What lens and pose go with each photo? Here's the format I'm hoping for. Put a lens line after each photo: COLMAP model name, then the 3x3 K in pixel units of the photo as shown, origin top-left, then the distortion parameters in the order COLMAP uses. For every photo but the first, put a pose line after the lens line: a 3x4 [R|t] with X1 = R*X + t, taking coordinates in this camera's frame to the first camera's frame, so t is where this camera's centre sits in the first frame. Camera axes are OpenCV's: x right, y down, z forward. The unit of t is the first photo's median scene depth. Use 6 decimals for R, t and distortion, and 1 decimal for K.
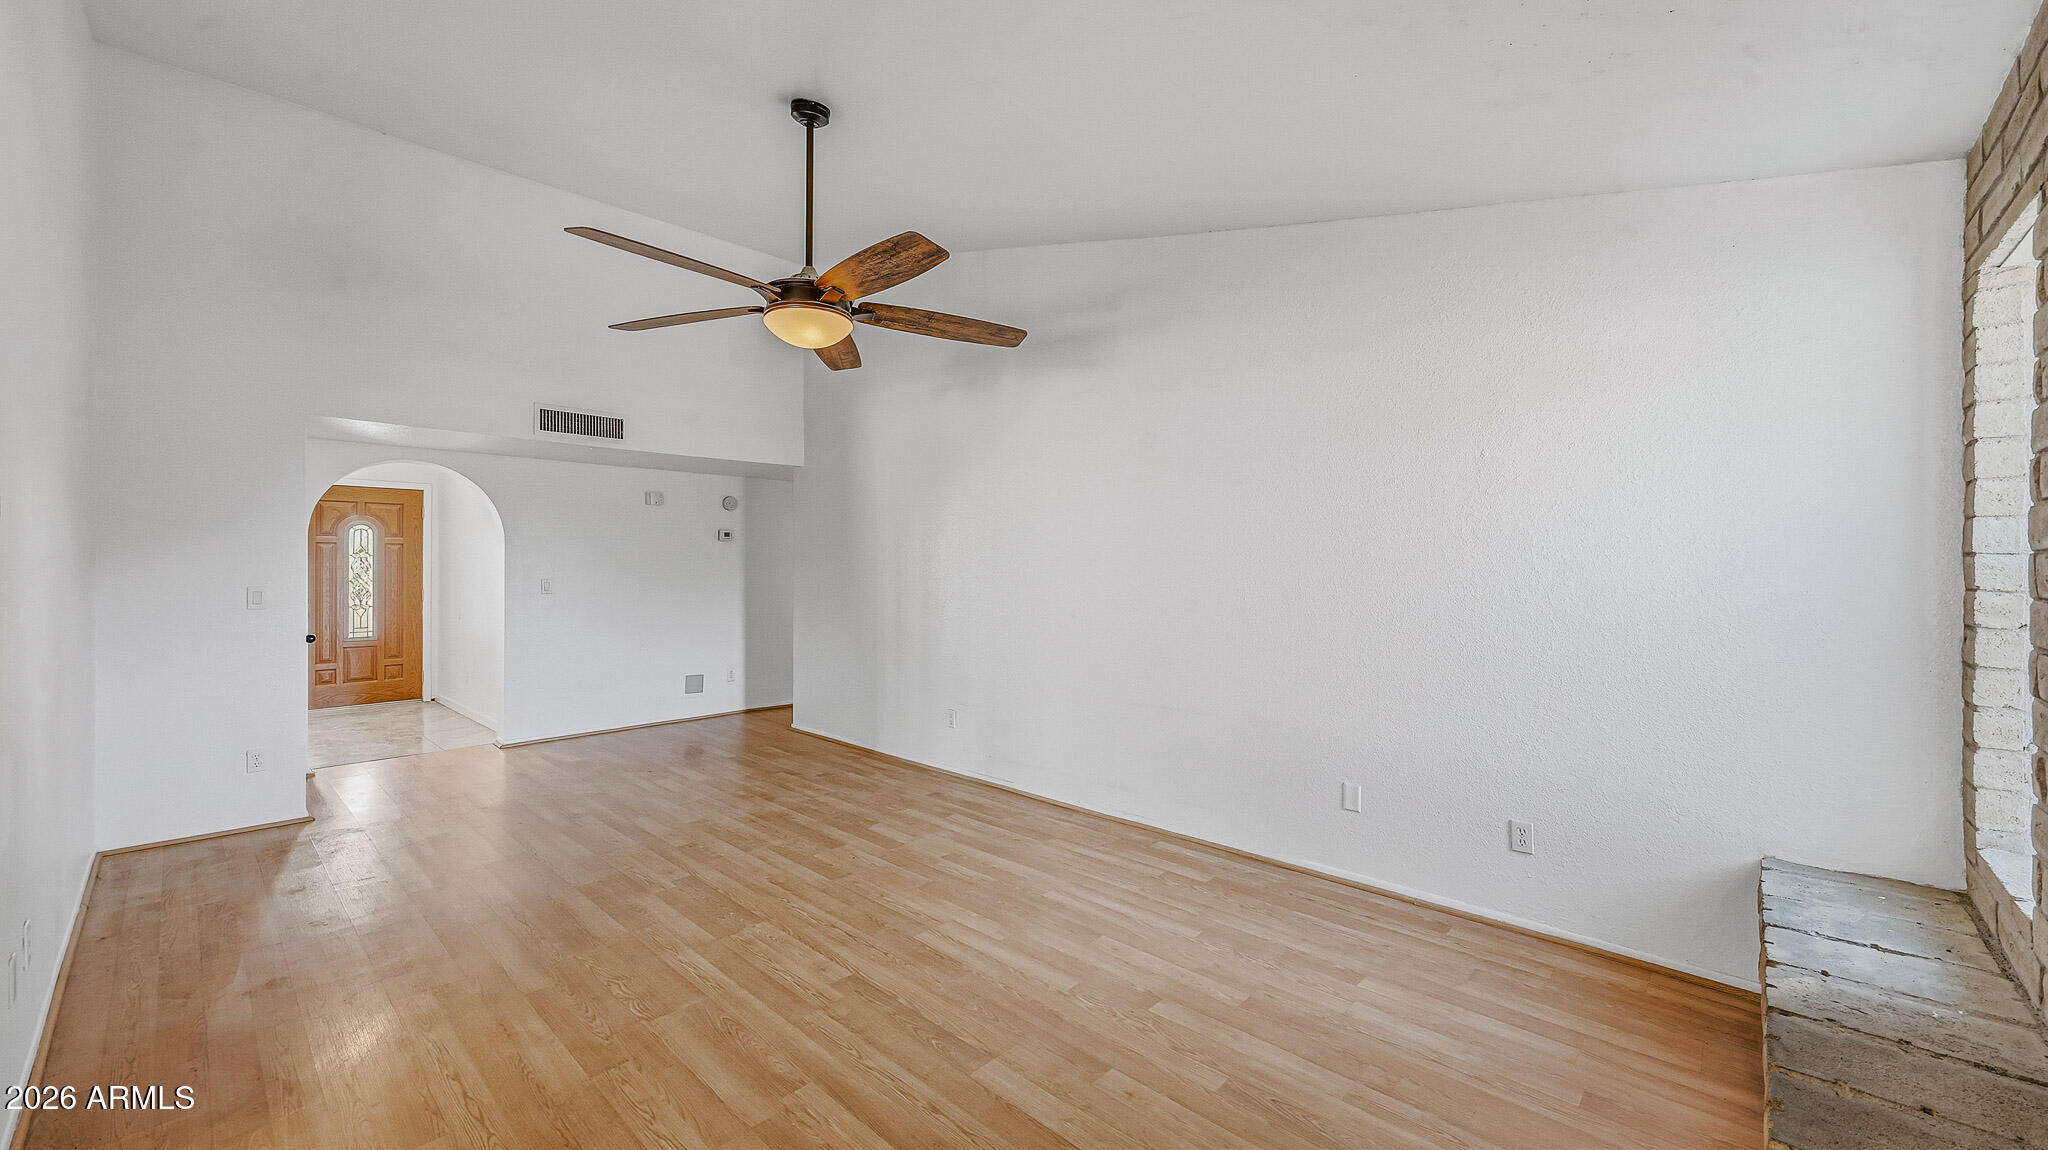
lens RADIAL K [[811.8, 0, 1032.7], [0, 811.8, 566.4], [0, 0, 1]] dist [0.000034, 0.000072]
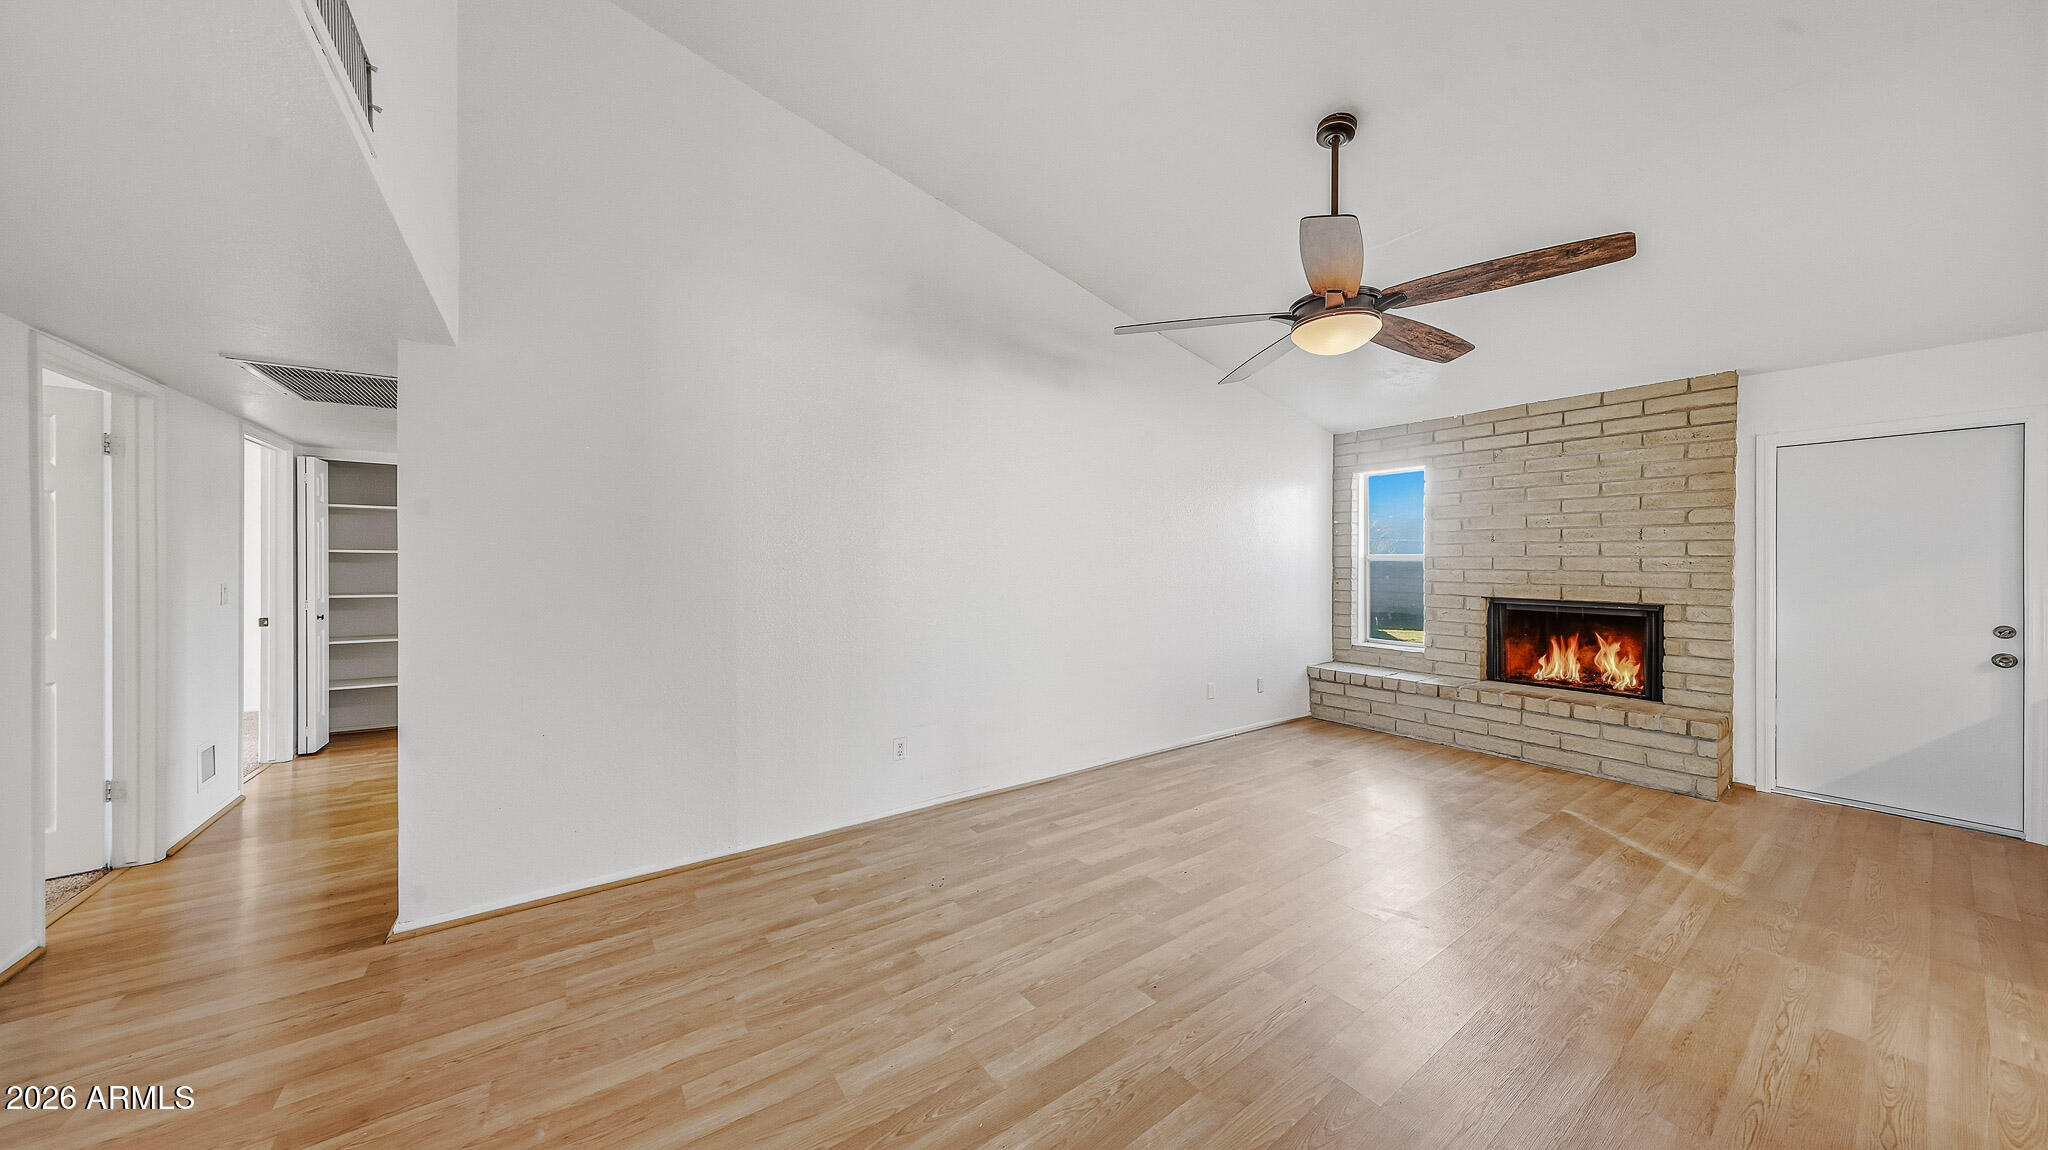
lens RADIAL K [[658.4, 0, 1025.4], [0, 658.4, 565.7], [0, 0, 1]] dist [0.000207, 0.000001]
pose [[0.186588, -0.011006, 0.982377, -0.968493], [0.002340, 0.999939, 0.010759, -0.003681], [-0.982435, 0.000292, 0.186602, 1.008416]]
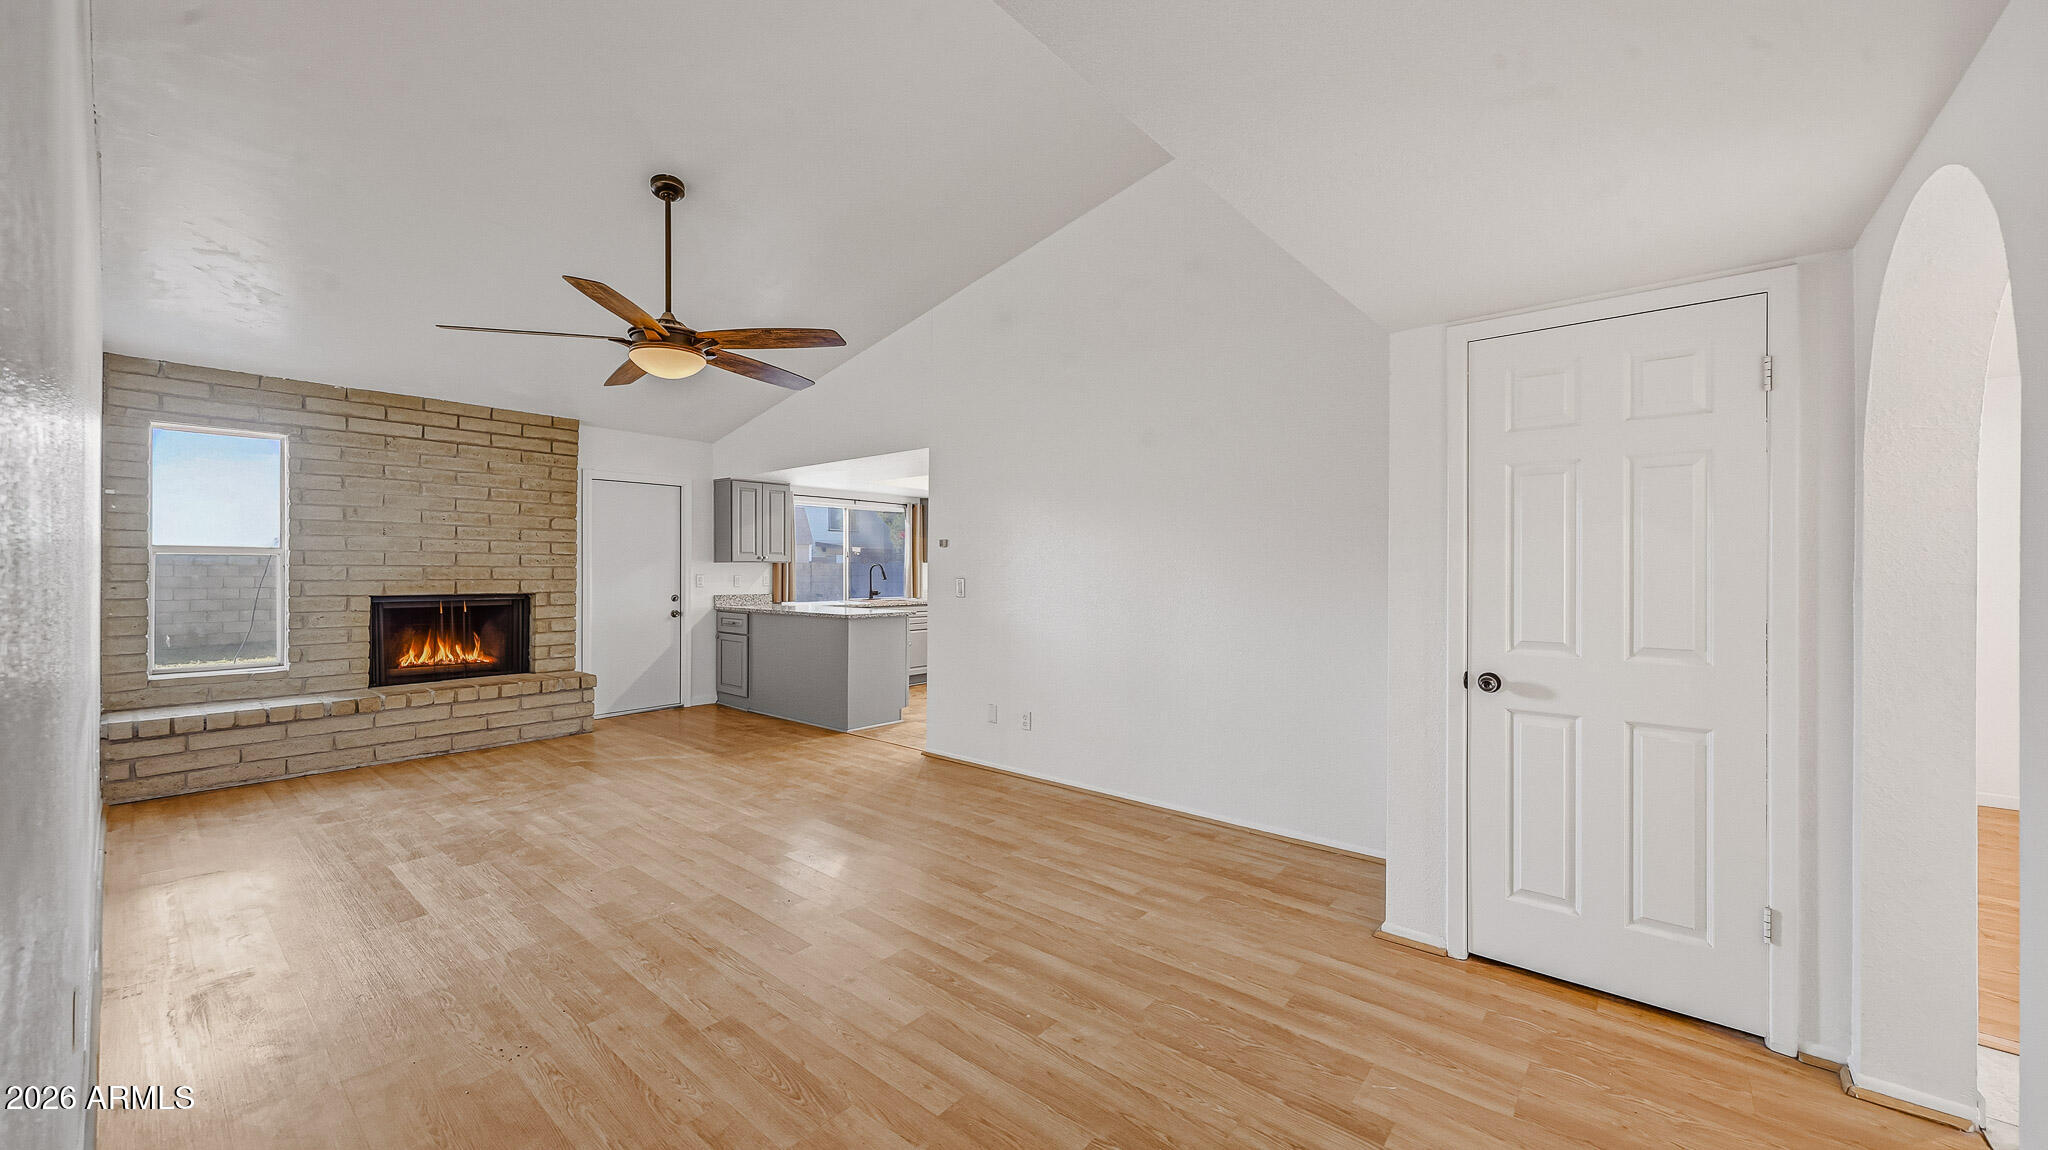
lens RADIAL K [[746.9, 0, 1031.8], [0, 746.9, 566.7], [0, 0, 1]] dist [0.001272, 0.000077]
pose [[-0.997480, -0.010655, -0.070143, -0.610695], [-0.010919, 0.999935, 0.003376, 0.004658], [0.070103, 0.004133, -0.997531, 1.771622]]
